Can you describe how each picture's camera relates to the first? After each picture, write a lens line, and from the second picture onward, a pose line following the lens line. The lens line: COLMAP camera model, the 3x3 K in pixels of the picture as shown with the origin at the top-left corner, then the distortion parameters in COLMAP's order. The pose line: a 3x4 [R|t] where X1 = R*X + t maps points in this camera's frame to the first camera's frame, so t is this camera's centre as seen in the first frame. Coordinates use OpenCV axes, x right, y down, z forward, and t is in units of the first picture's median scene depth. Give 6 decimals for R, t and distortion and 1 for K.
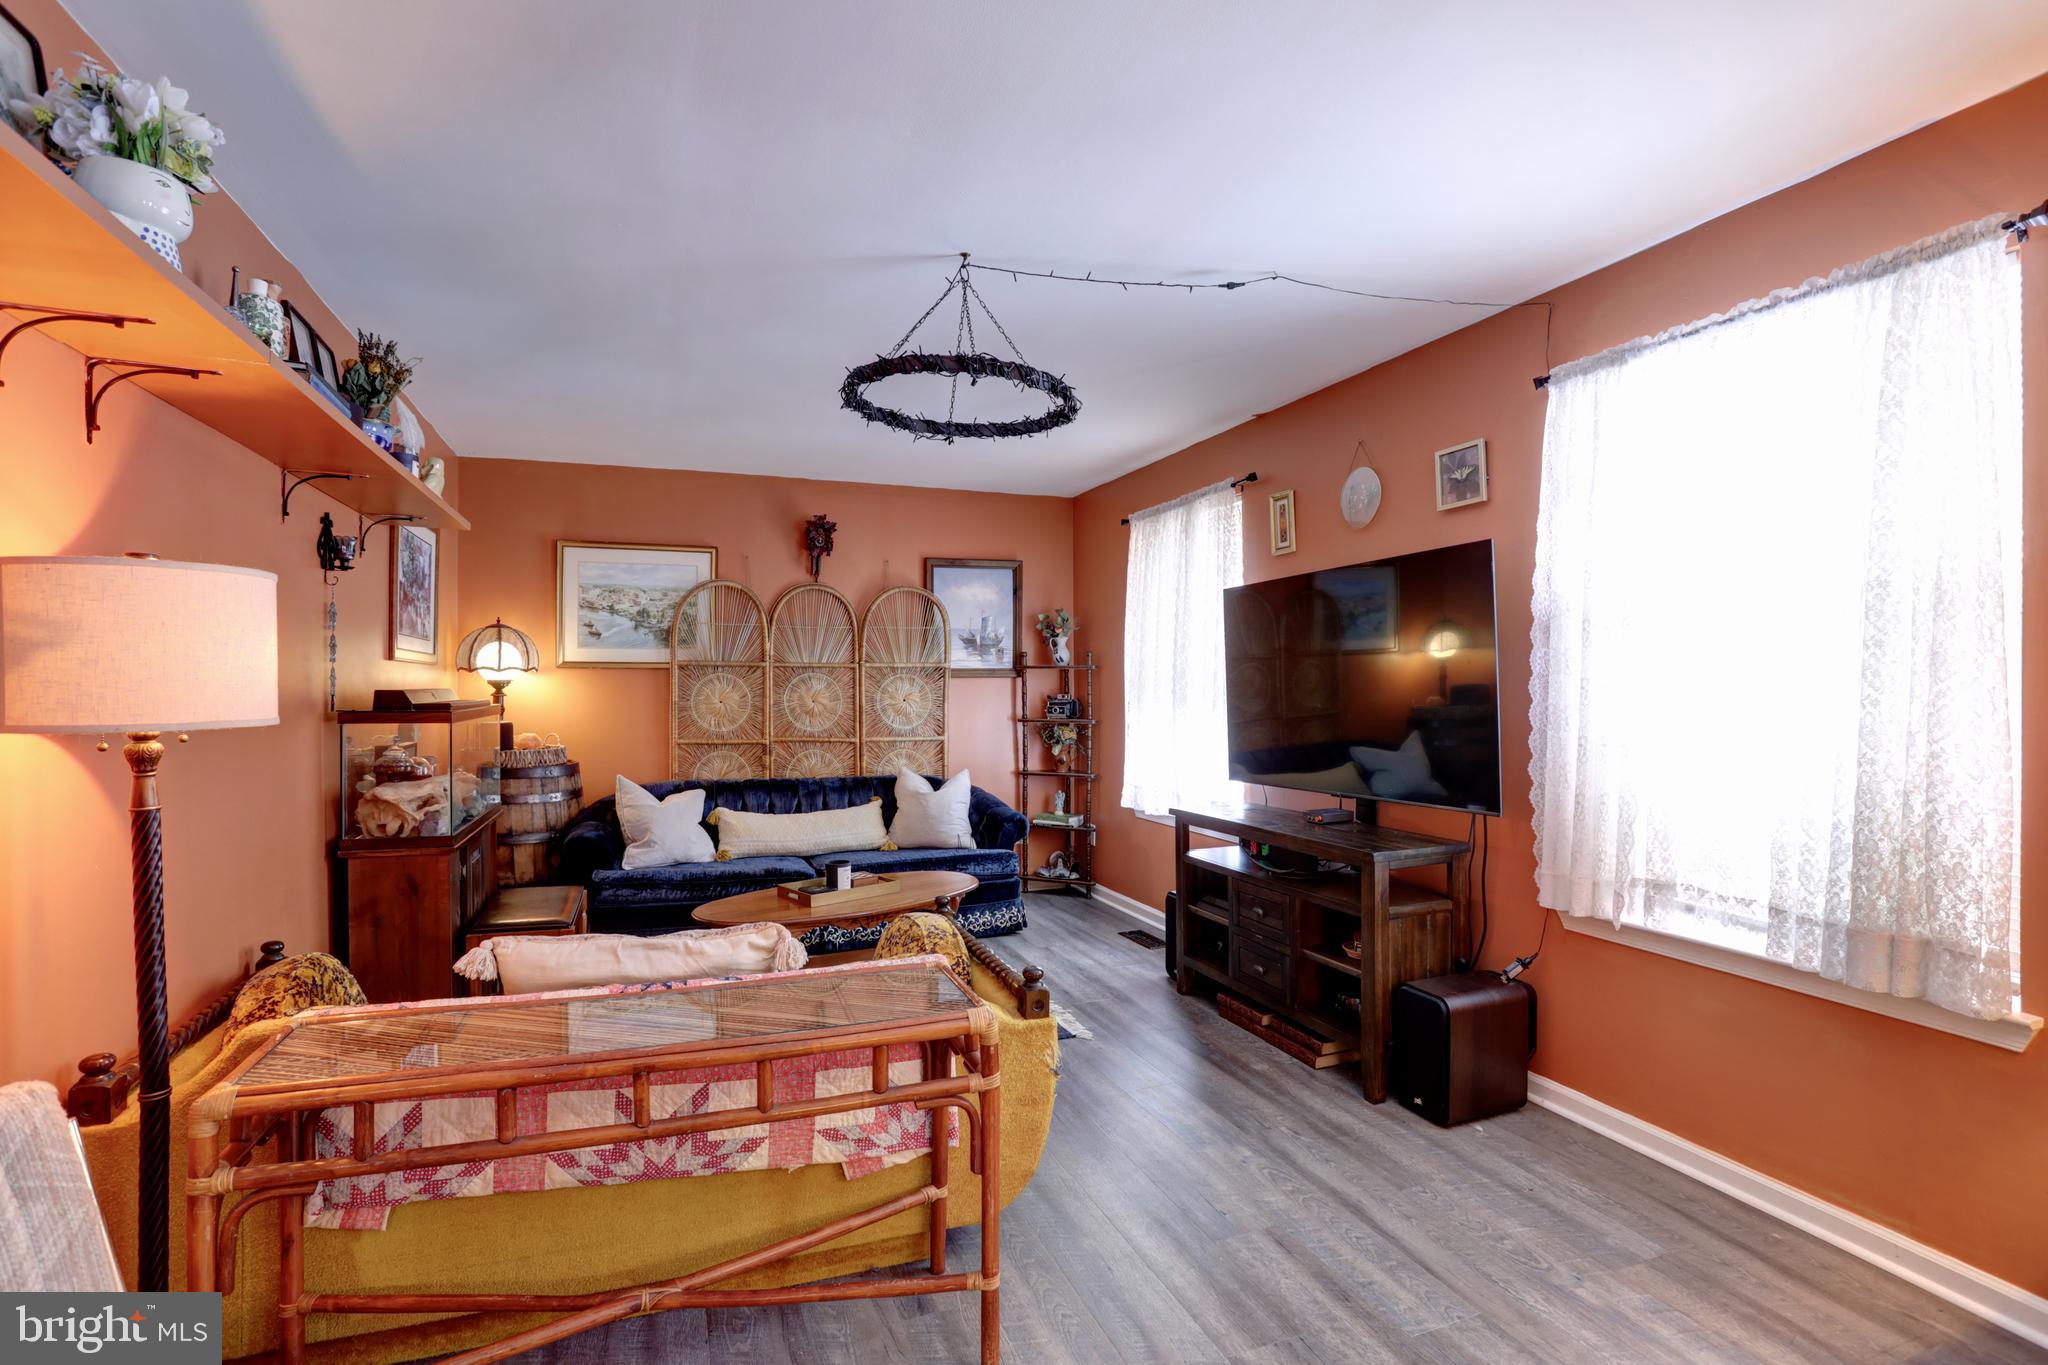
lens RADIAL K [[954.8, 0, 1008.9], [0, 954.8, 692.4], [0, 0, 1]] dist [-0.053838, 0.016405]
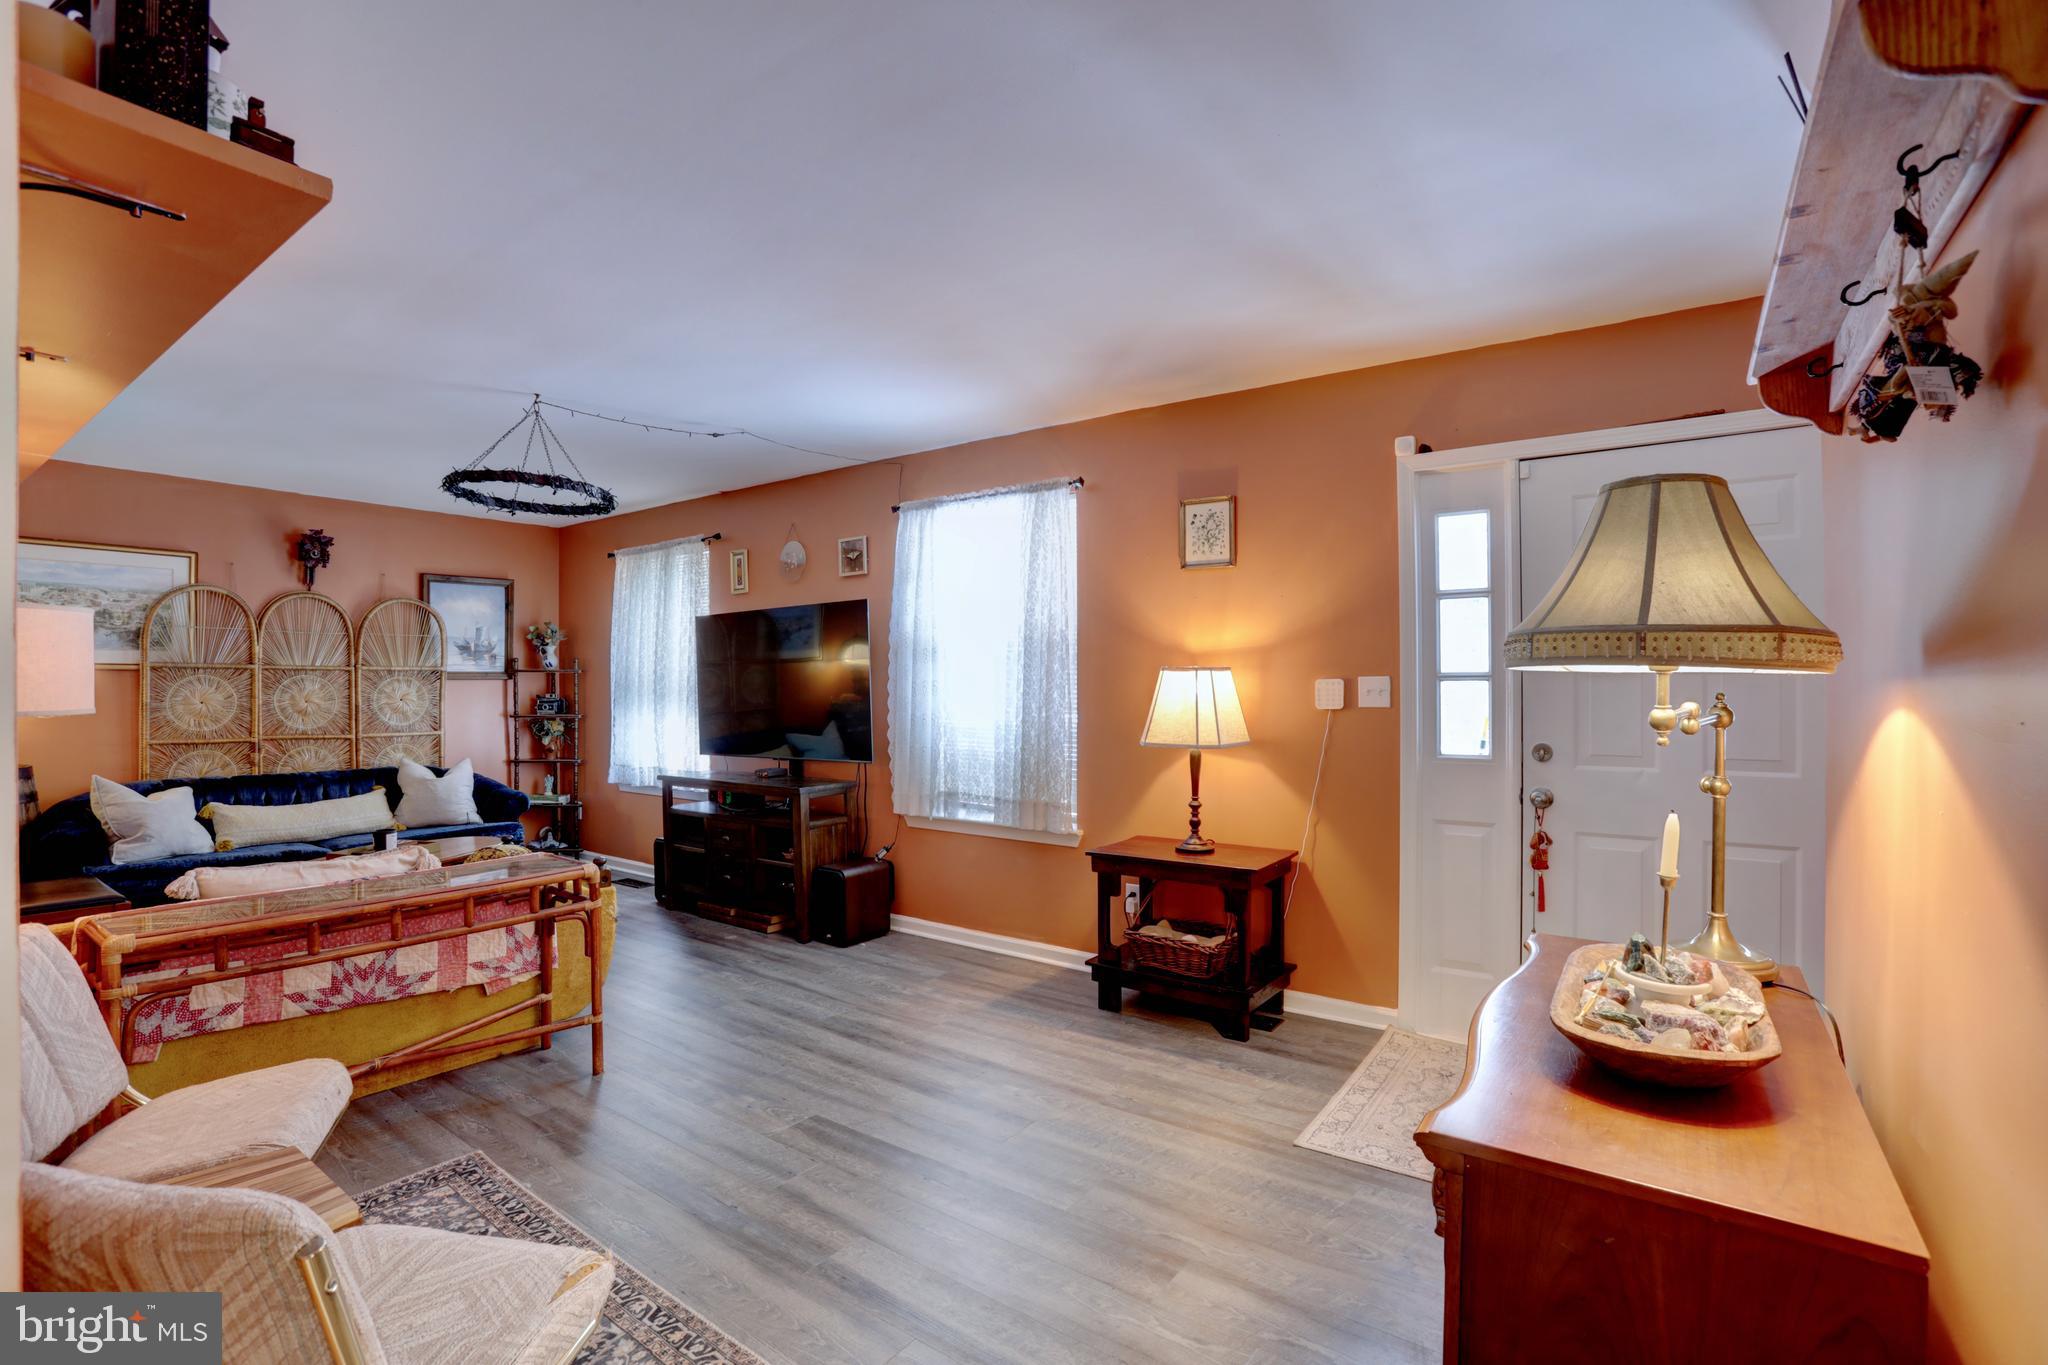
lens RADIAL K [[954.8, 0, 1019.3], [0, 954.8, 688.1], [0, 0, 1]] dist [-0.053838, 0.016405]
pose [[0.833062, -0.001606, 0.553177, -0.203877], [0.004730, 0.999980, -0.004220, 0.004975], [-0.553159, 0.006132, 0.833053, -0.567176]]
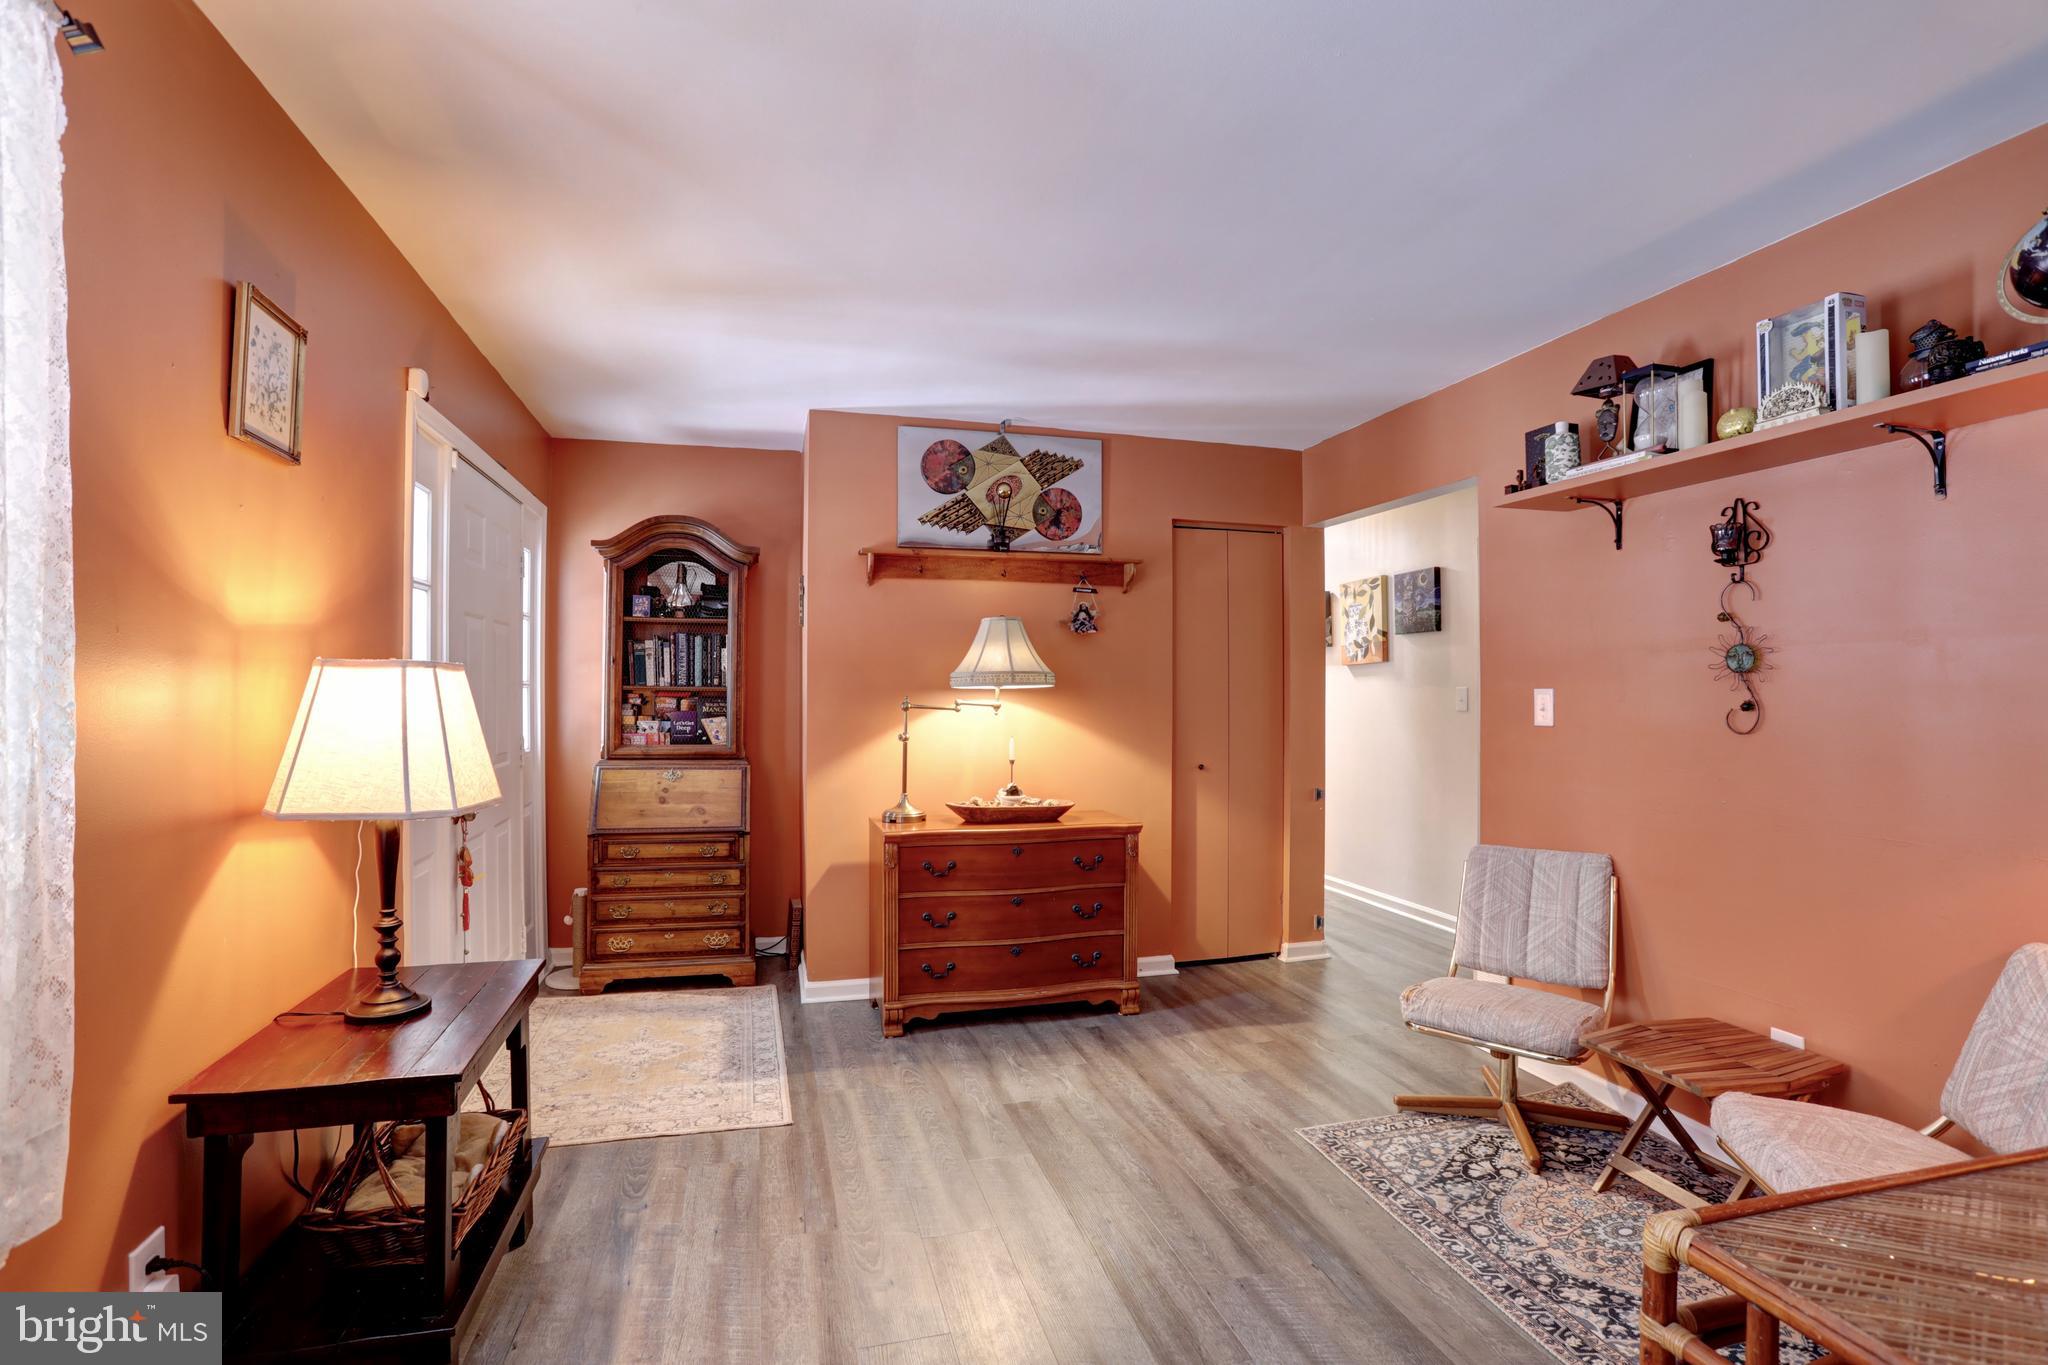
lens RADIAL K [[954.8, 0, 1004.0], [0, 954.8, 685.0], [0, 0, 1]] dist [-0.053838, 0.016405]
pose [[-0.995824, -0.000782, 0.091290, 0.227984], [-0.000249, 0.999983, 0.005854, -0.016756], [-0.091293, 0.005807, -0.995807, 1.048415]]
